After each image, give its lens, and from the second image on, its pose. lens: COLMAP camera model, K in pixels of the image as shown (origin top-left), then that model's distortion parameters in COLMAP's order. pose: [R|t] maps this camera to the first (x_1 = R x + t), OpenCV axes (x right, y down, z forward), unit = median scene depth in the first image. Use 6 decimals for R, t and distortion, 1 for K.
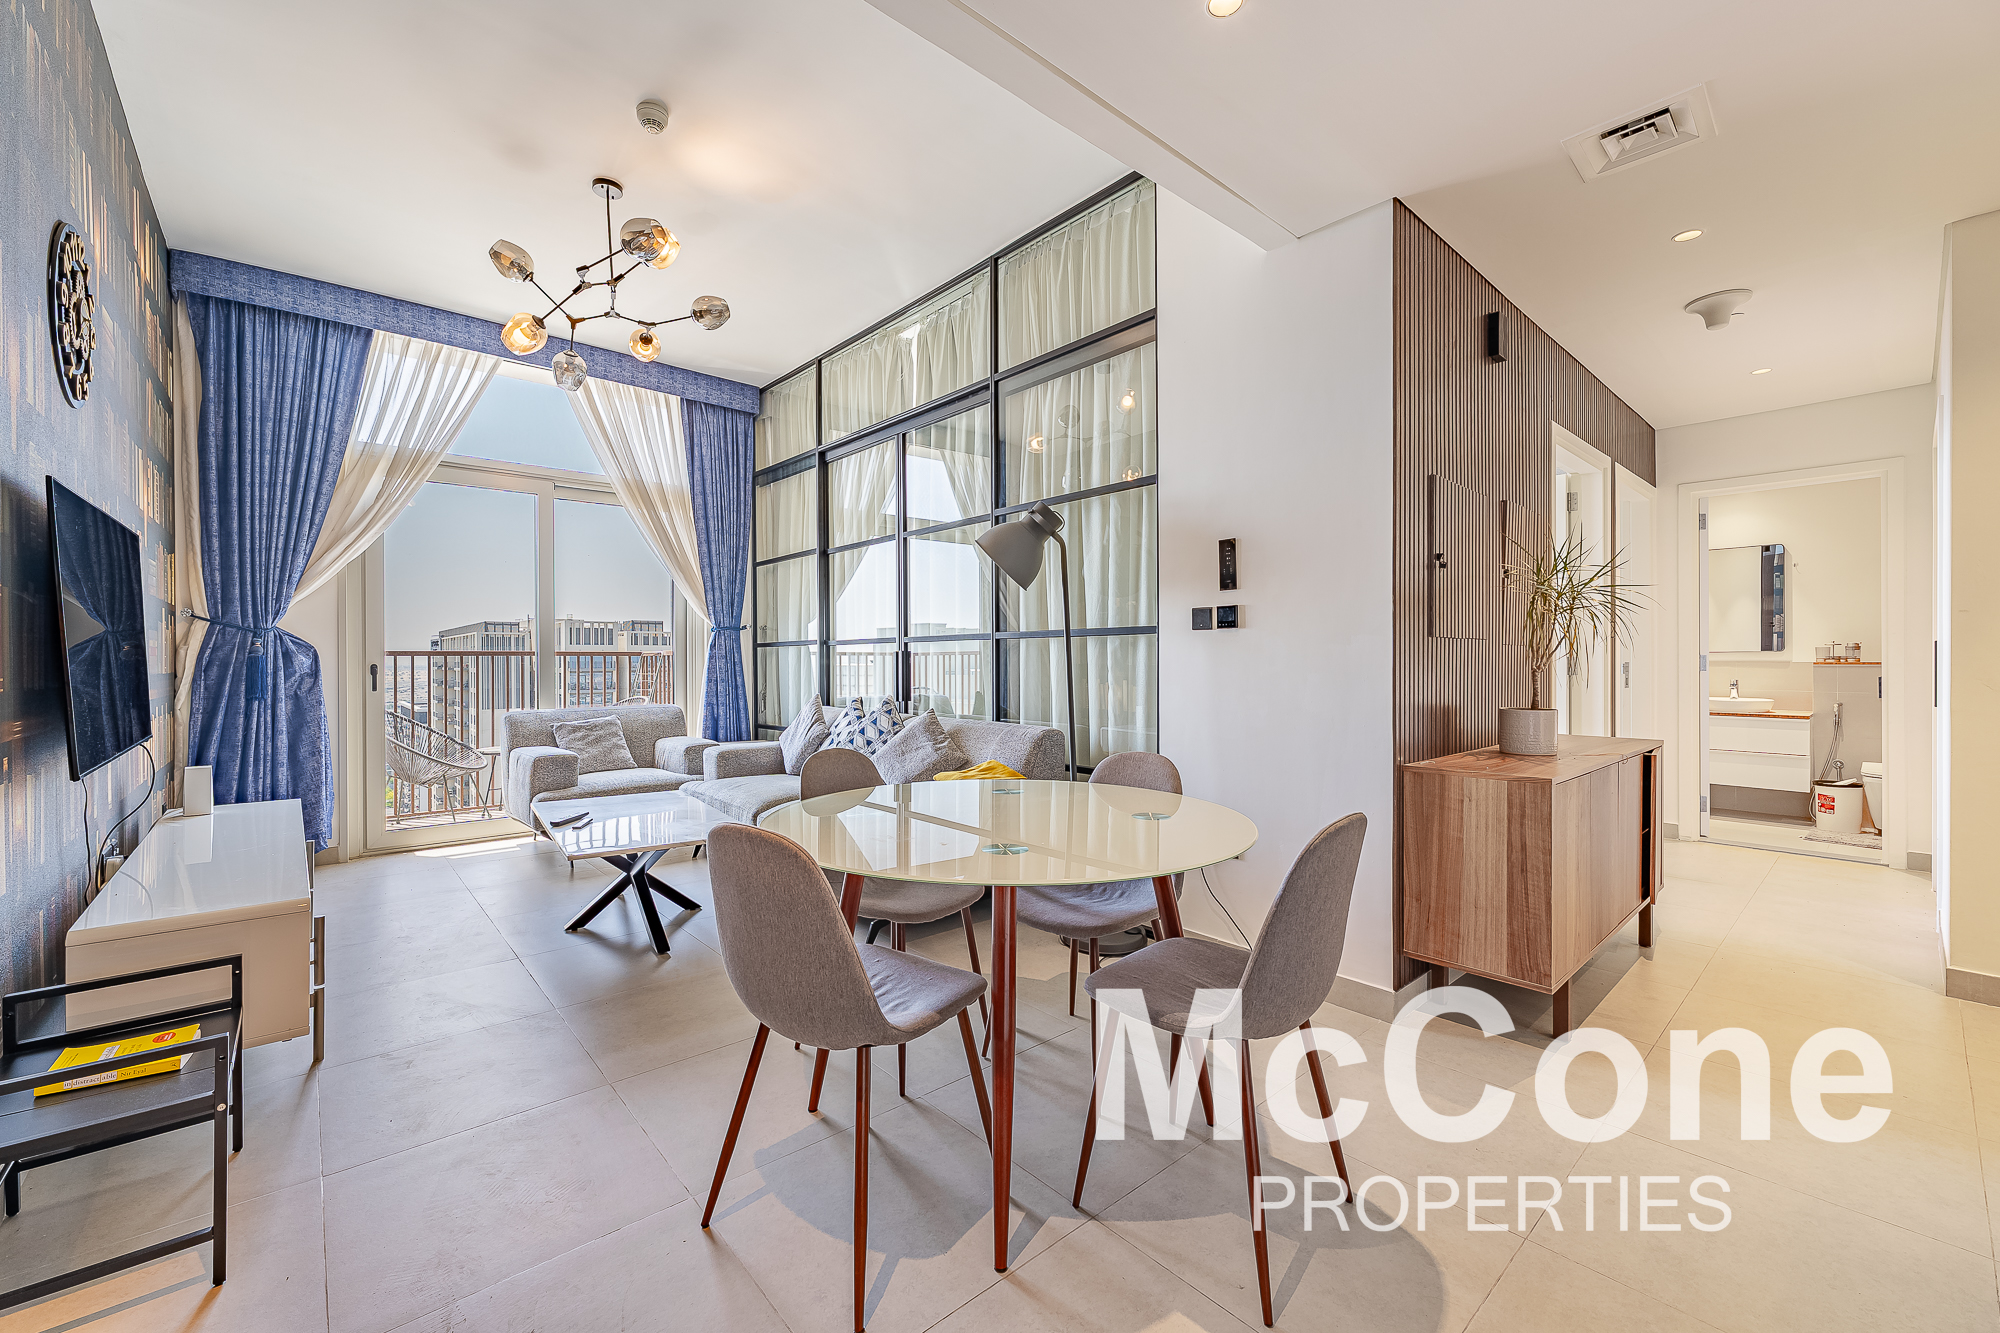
lens RADIAL K [[809.9, 0, 987.4], [0, 809.9, 664.0], [0, 0, 1]] dist [0.000222, -0.000500]
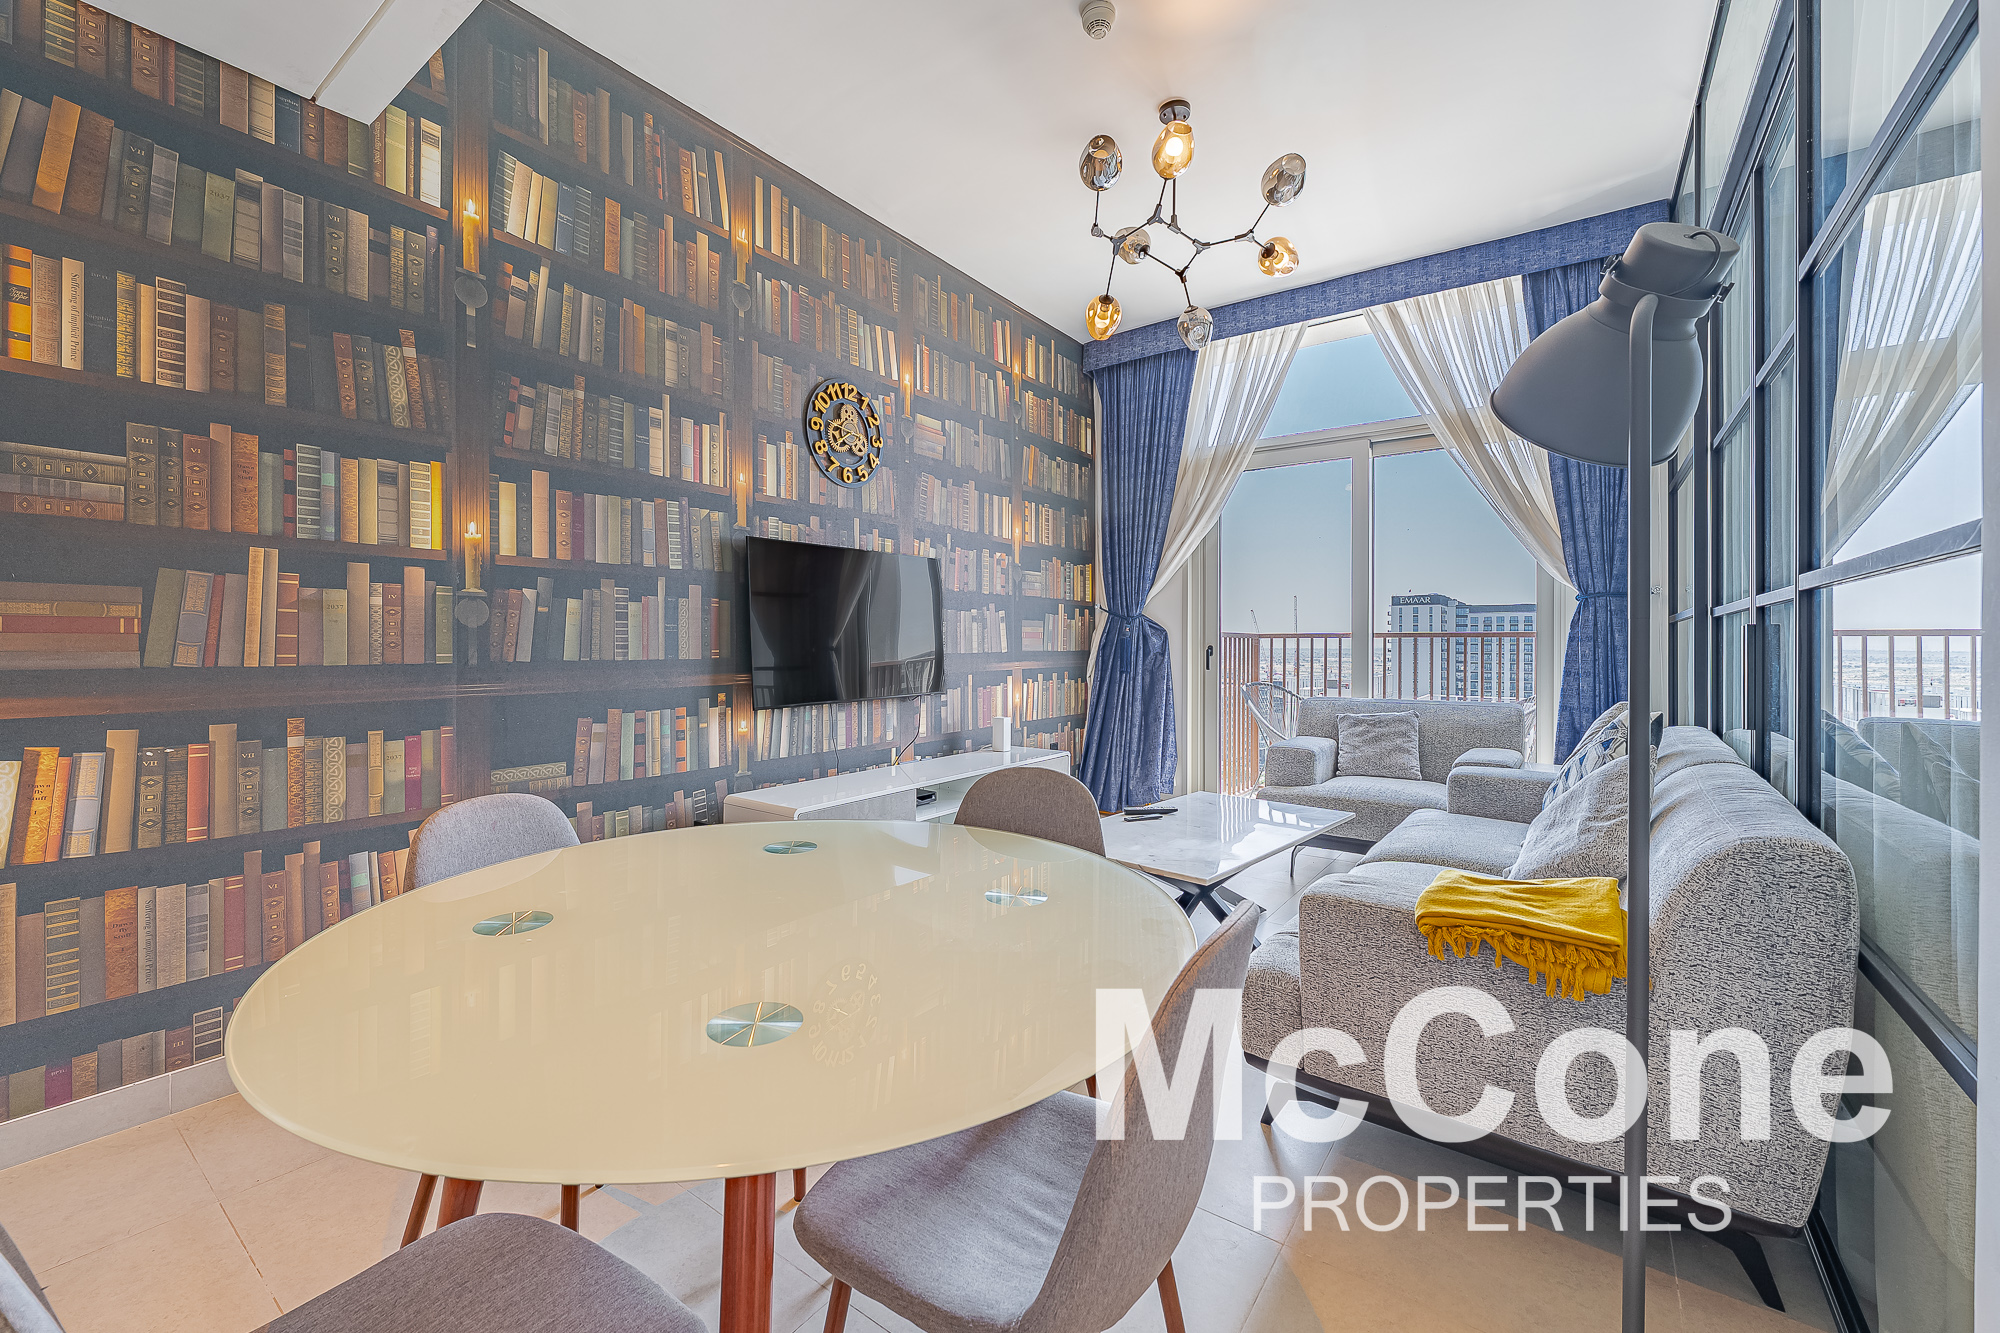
lens RADIAL K [[809.9, 0, 986.3], [0, 809.9, 647.3], [0, 0, 1]] dist [0.000222, -0.000500]
pose [[0.215312, 0.011512, -0.976478, 0.272559], [-0.005042, 0.999930, 0.010677, -0.007741], [0.976532, 0.002625, 0.215355, 0.476254]]
